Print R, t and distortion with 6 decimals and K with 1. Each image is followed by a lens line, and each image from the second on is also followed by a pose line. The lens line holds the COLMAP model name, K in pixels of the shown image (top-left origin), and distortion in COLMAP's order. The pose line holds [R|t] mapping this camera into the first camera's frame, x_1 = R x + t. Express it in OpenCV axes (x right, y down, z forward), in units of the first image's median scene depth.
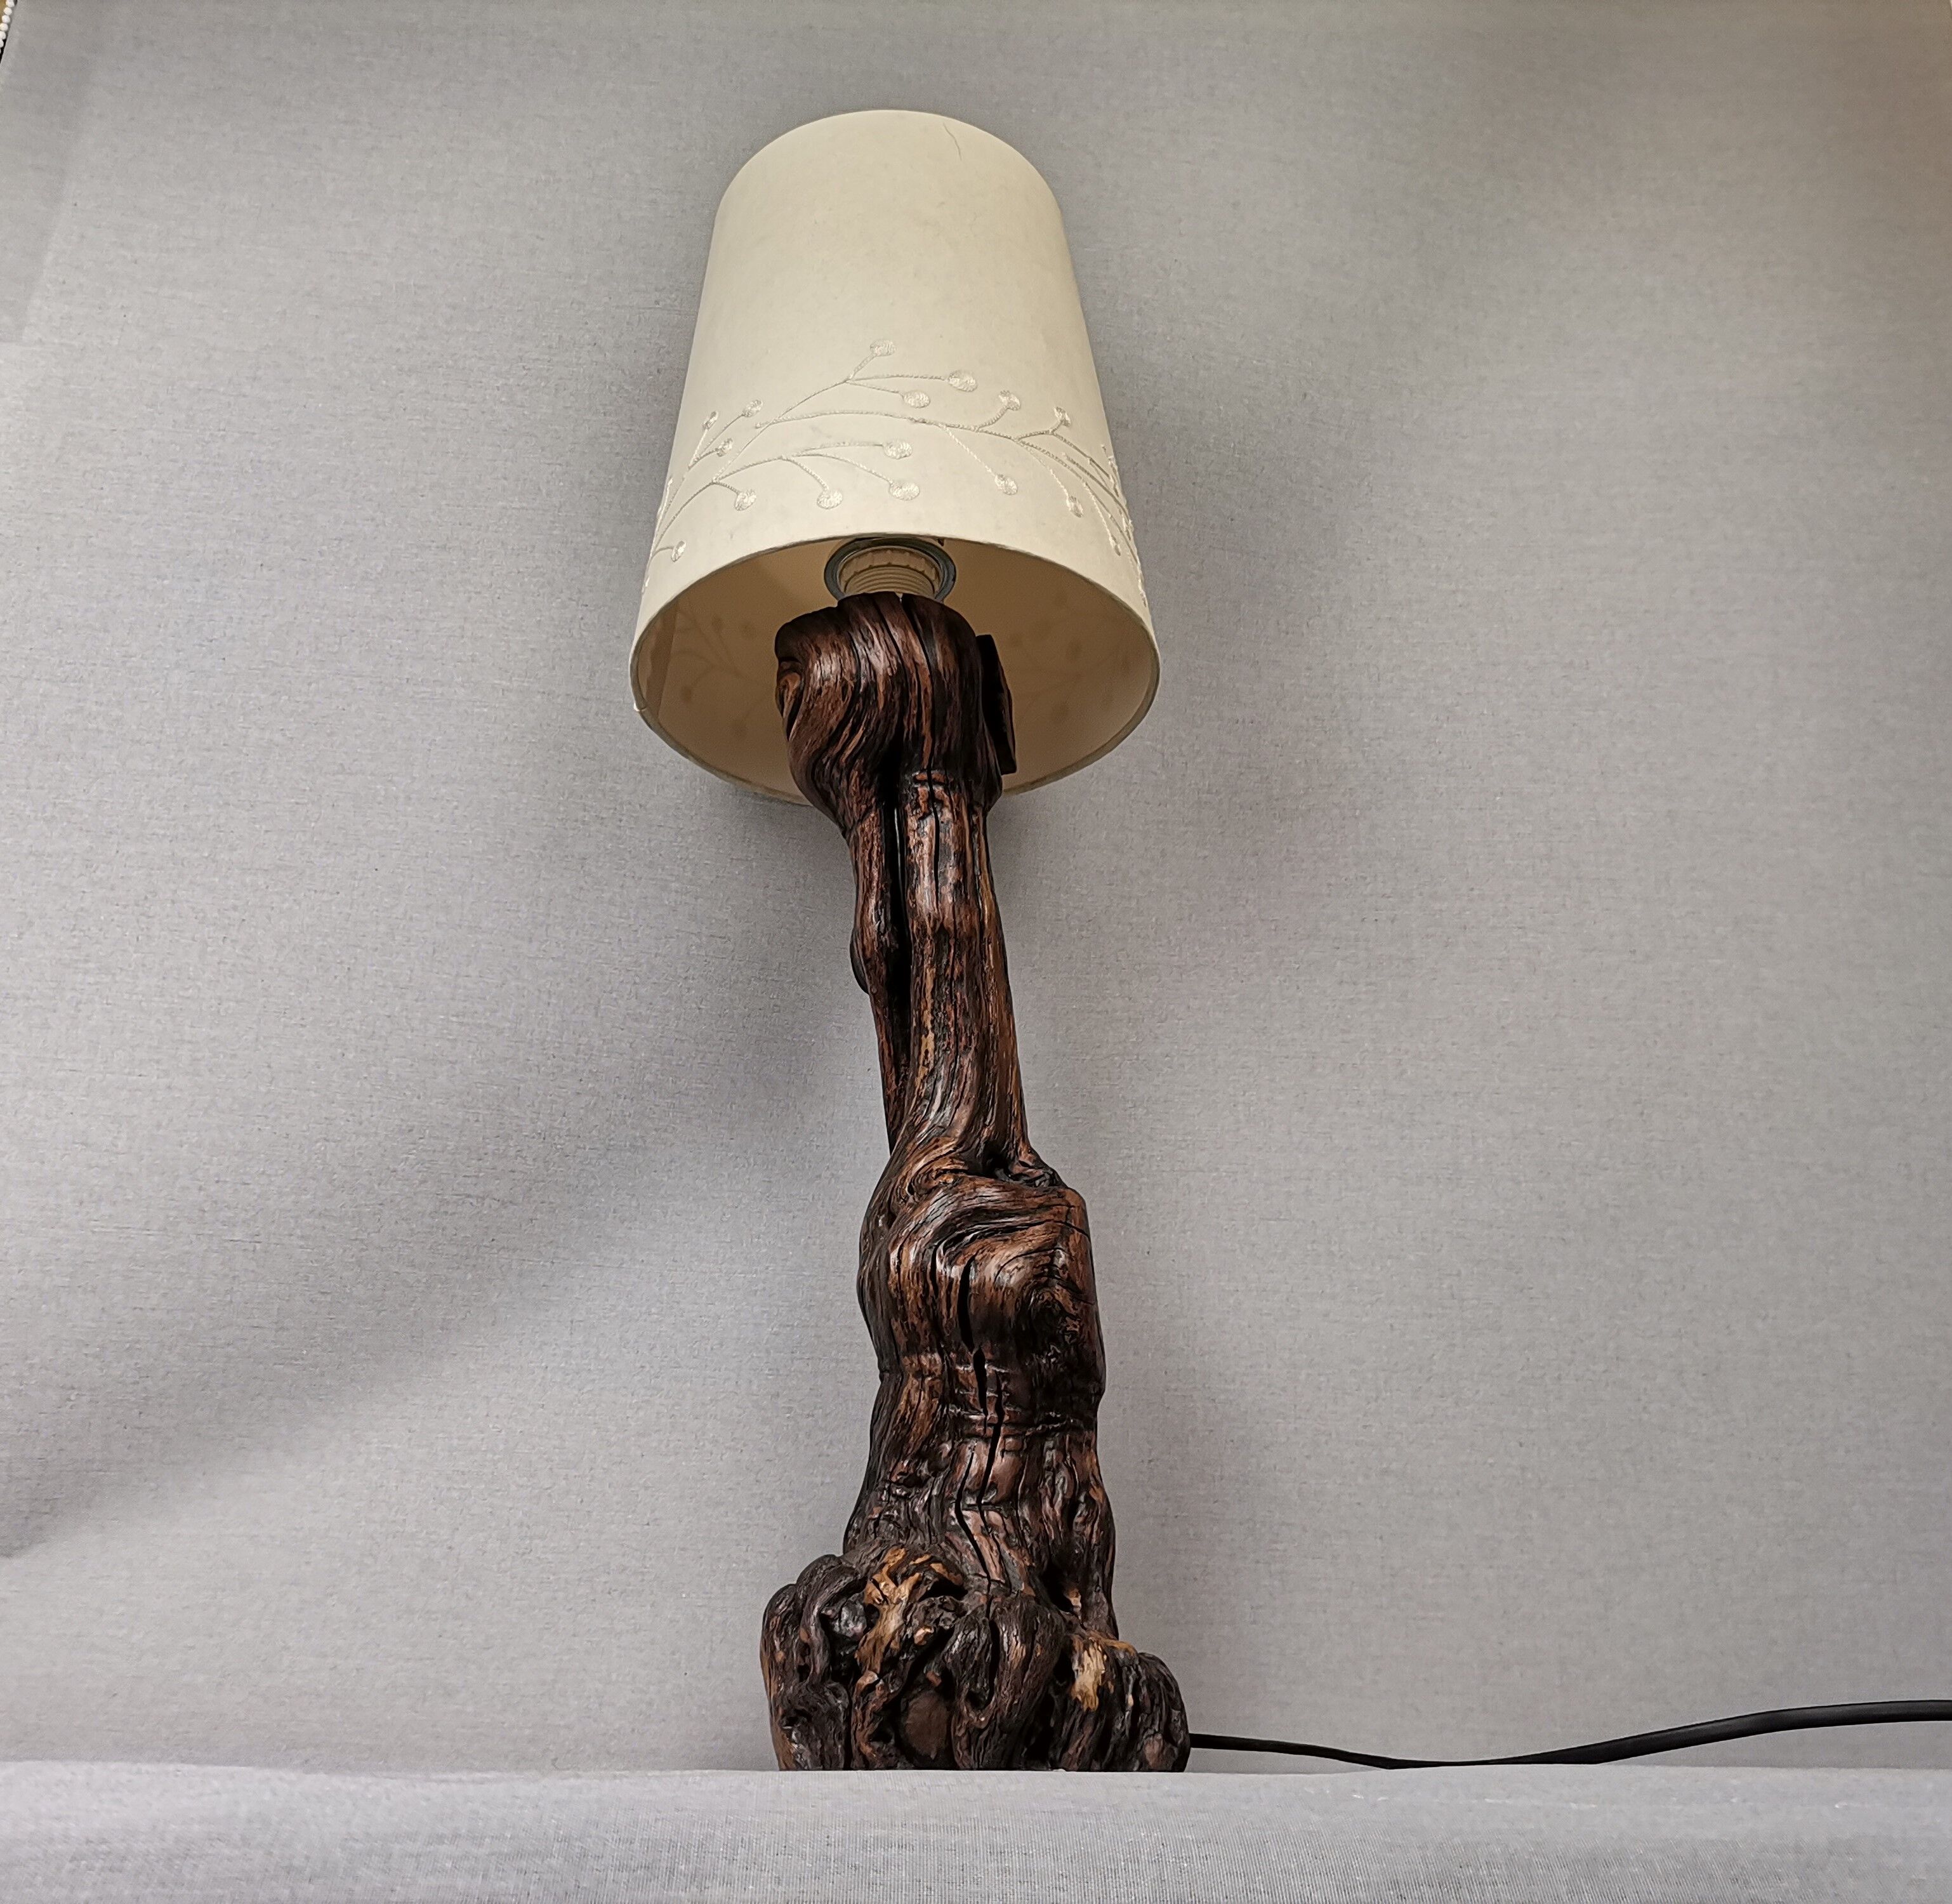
lens RADIAL K [[1920.4, 0, 920.8], [0, 1920.4, 951.0], [0, 0, 1]] dist [0.000482, -0.003929]
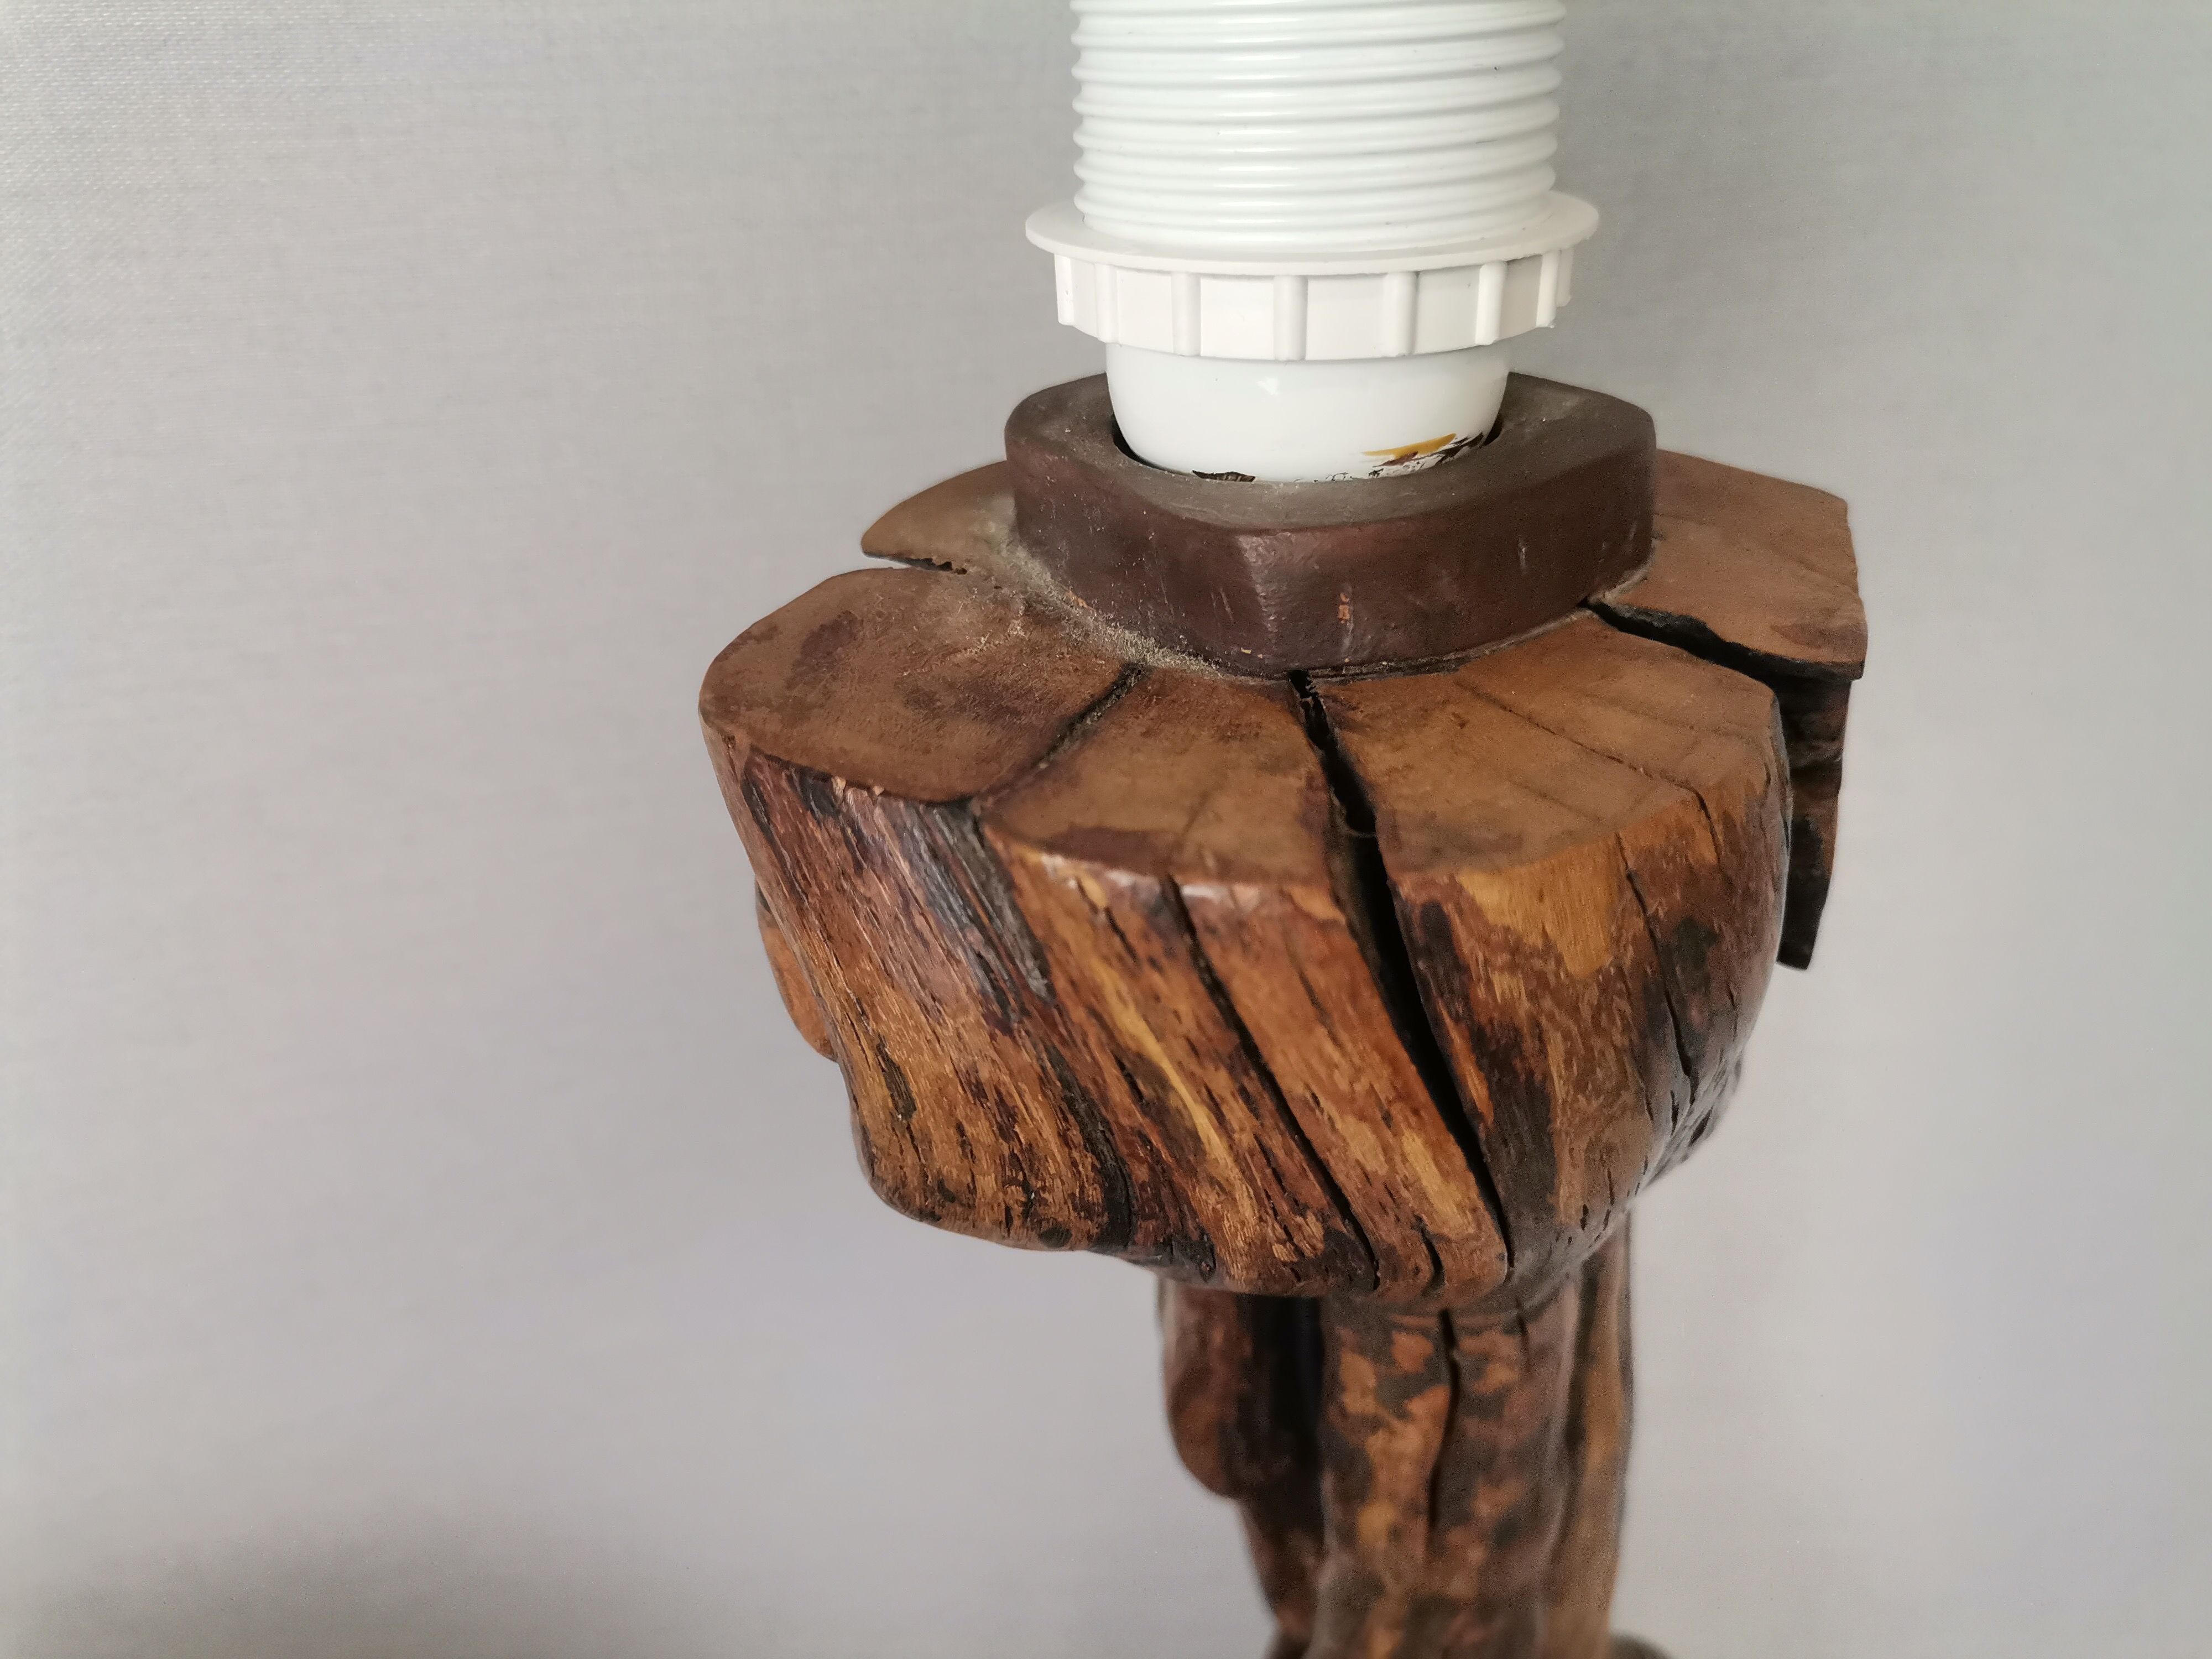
lens RADIAL K [[1692.6, 0, 1106.0], [0, 1692.6, 829.5], [0, 0, 1]] dist [0.002764, -0.003586]
pose [[0.994136, 0.034817, -0.102379, -0.019259], [0.059852, 0.611353, 0.789091, -0.321159], [0.090064, -0.790591, 0.605684, 0.997806]]
